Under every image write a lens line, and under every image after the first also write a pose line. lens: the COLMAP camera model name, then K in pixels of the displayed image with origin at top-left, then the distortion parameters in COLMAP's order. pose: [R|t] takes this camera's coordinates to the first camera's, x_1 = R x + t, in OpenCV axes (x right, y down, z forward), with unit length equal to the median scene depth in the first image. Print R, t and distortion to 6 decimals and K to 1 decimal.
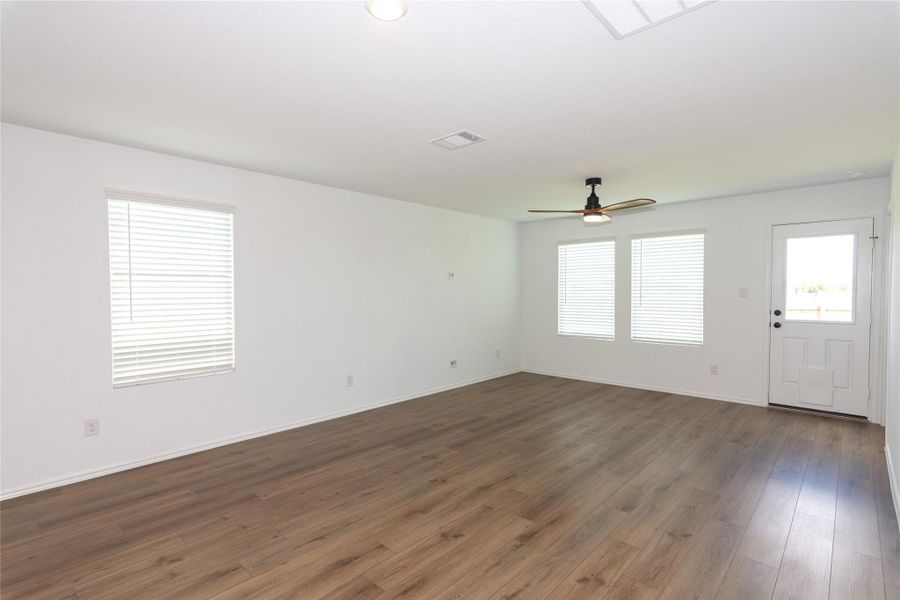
lens RADIAL K [[435.7, 0, 444.9], [0, 435.7, 312.2], [0, 0, 1]] dist [-0.000292, 0.004093]
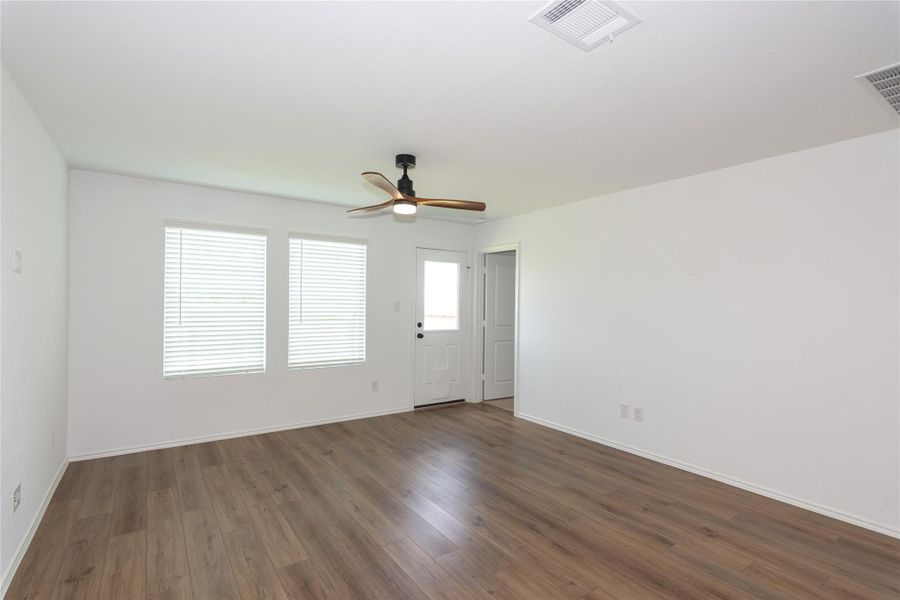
lens RADIAL K [[435.7, 0, 451.8], [0, 435.7, 311.2], [0, 0, 1]] dist [-0.000292, 0.004093]
pose [[0.209154, -0.011102, 0.977820, -0.372228], [0.038108, 0.999269, 0.003195, -0.039518], [-0.977140, 0.036594, 0.209424, 0.781355]]
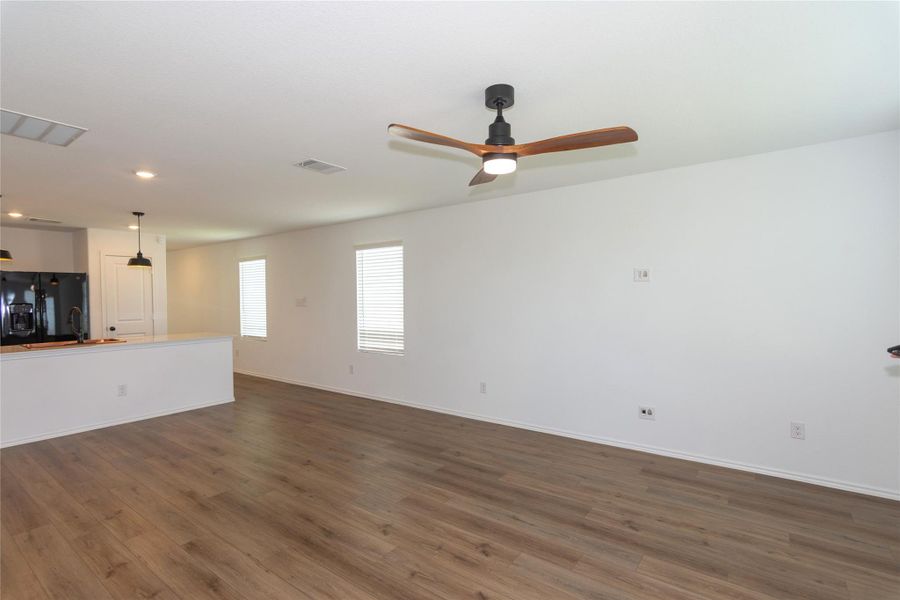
lens RADIAL K [[435.7, 0, 448.5], [0, 435.7, 301.1], [0, 0, 1]] dist [-0.000292, 0.004093]
pose [[0.109105, 0.015054, -0.993916, 0.871225], [-0.039512, 0.999161, 0.010796, -0.057944], [0.993245, 0.038093, 0.109608, 0.897343]]
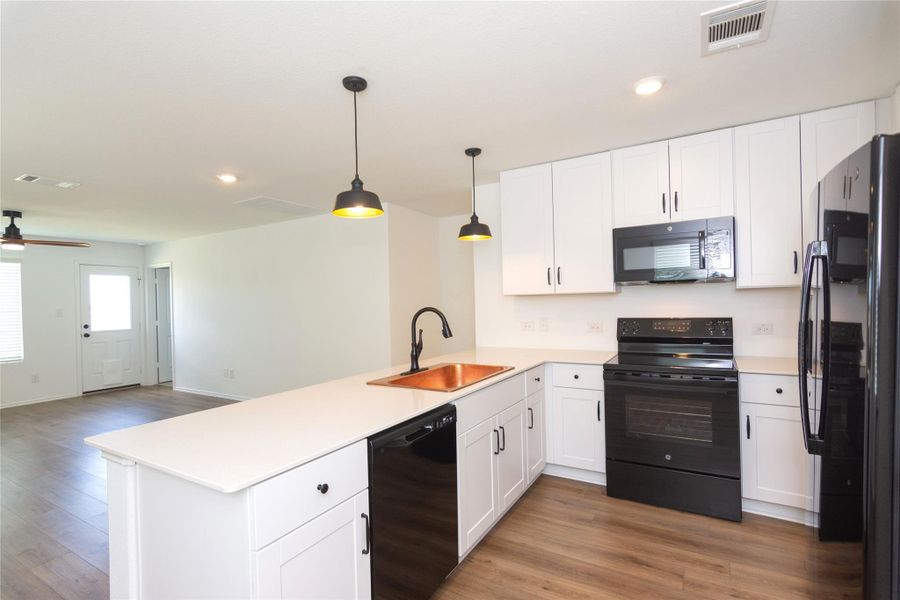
lens RADIAL K [[435.7, 0, 452.8], [0, 435.7, 310.2], [0, 0, 1]] dist [-0.000292, 0.004093]
pose [[-0.211609, -0.011774, 0.977283, -0.990770], [0.073933, 0.996870, 0.028018, -0.003987], [-0.974554, 0.078182, -0.210076, 0.159543]]
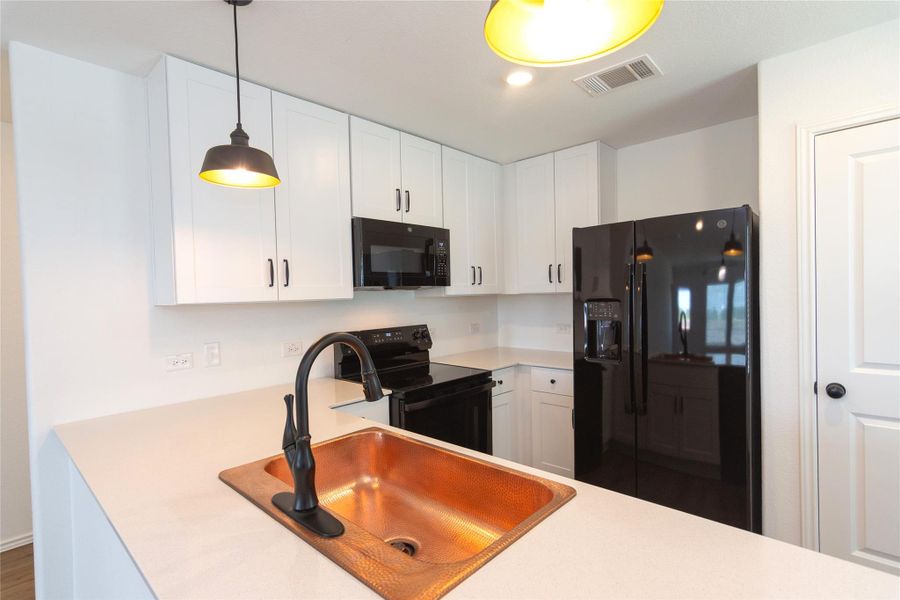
lens RADIAL K [[435.7, 0, 447.4], [0, 435.7, 304.6], [0, 0, 1]] dist [-0.000292, 0.004093]
pose [[-0.999524, 0.030738, 0.002652, -0.428152], [0.030849, 0.996819, 0.073488, -0.025361], [-0.000385, 0.073534, -0.997293, 0.308528]]
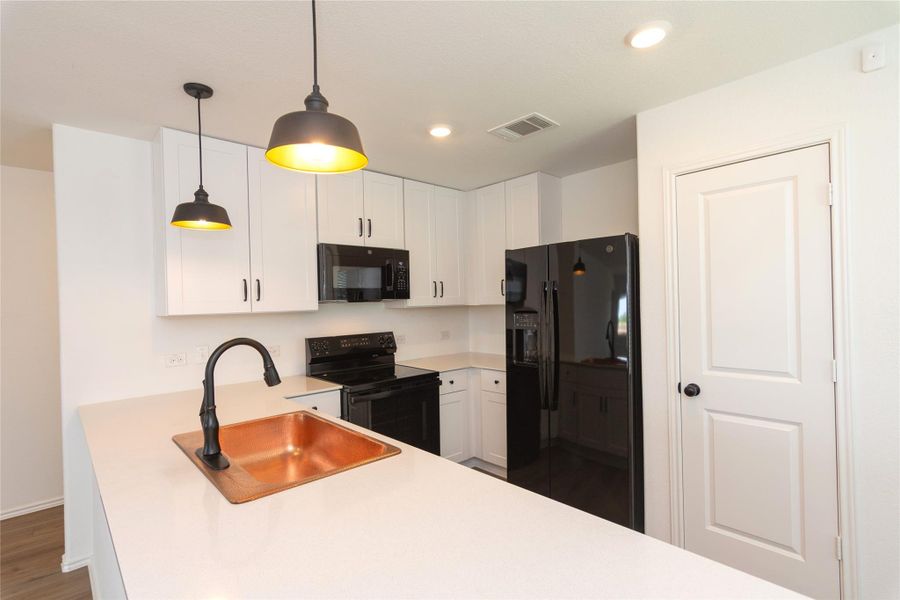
lens RADIAL K [[435.7, 0, 450.6], [0, 435.7, 302.3], [0, 0, 1]] dist [-0.000292, 0.004093]
pose [[-0.996396, 0.030069, 0.079318, -0.572042], [0.034267, 0.998053, 0.052112, -0.036606], [-0.077597, 0.054642, -0.995486, 0.412835]]
